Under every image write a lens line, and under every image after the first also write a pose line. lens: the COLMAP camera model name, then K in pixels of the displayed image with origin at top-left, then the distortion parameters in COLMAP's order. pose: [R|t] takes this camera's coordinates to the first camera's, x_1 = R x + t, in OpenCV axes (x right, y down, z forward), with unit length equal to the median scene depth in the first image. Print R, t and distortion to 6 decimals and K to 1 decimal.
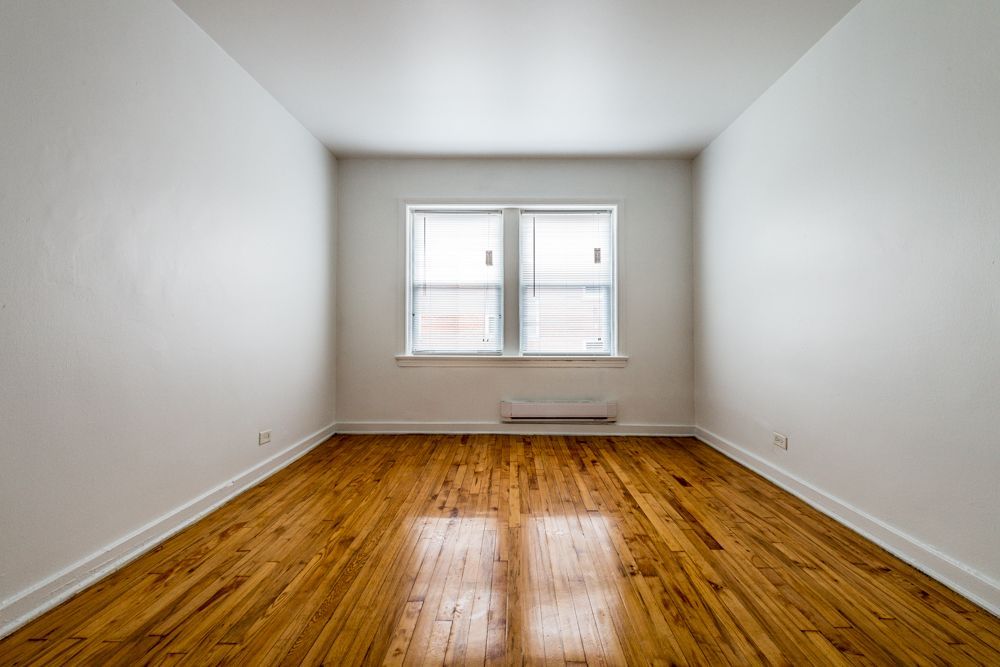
lens RADIAL K [[404.1, 0, 499.5], [0, 404.1, 325.5], [0, 0, 1]] dist [0.001318, -0.000430]
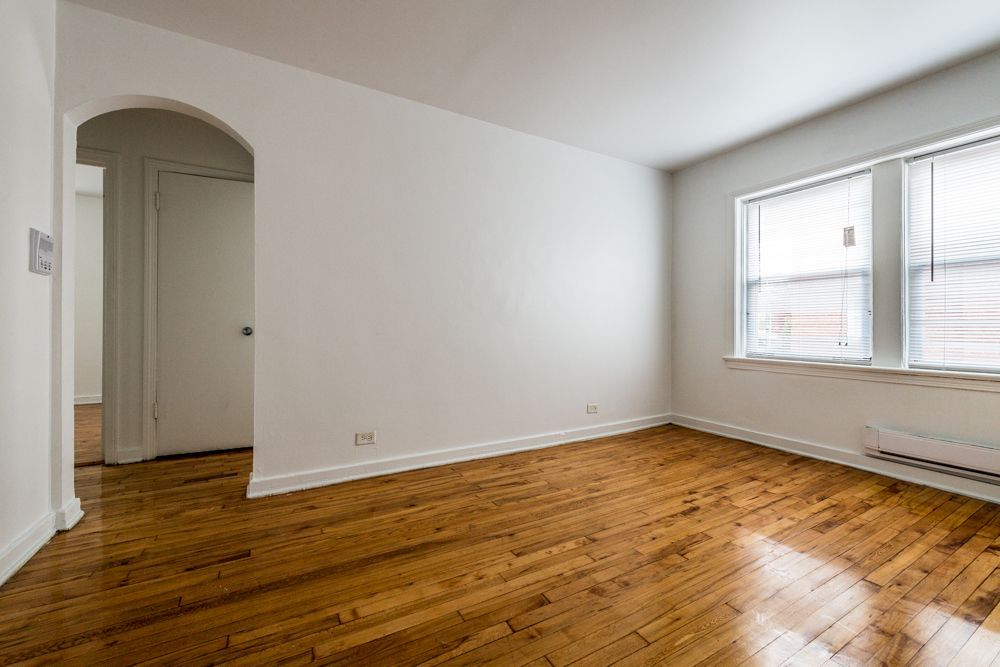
lens RADIAL K [[392.1, 0, 500.0], [0, 392.1, 333.5], [0, 0, 1]] dist [0.014001, -0.006510]
pose [[0.513709, 0.013227, -0.857863, 0.303342], [0.000023, 0.999881, 0.015430, 0.005179], [0.857965, -0.007946, 0.513647, 0.053053]]
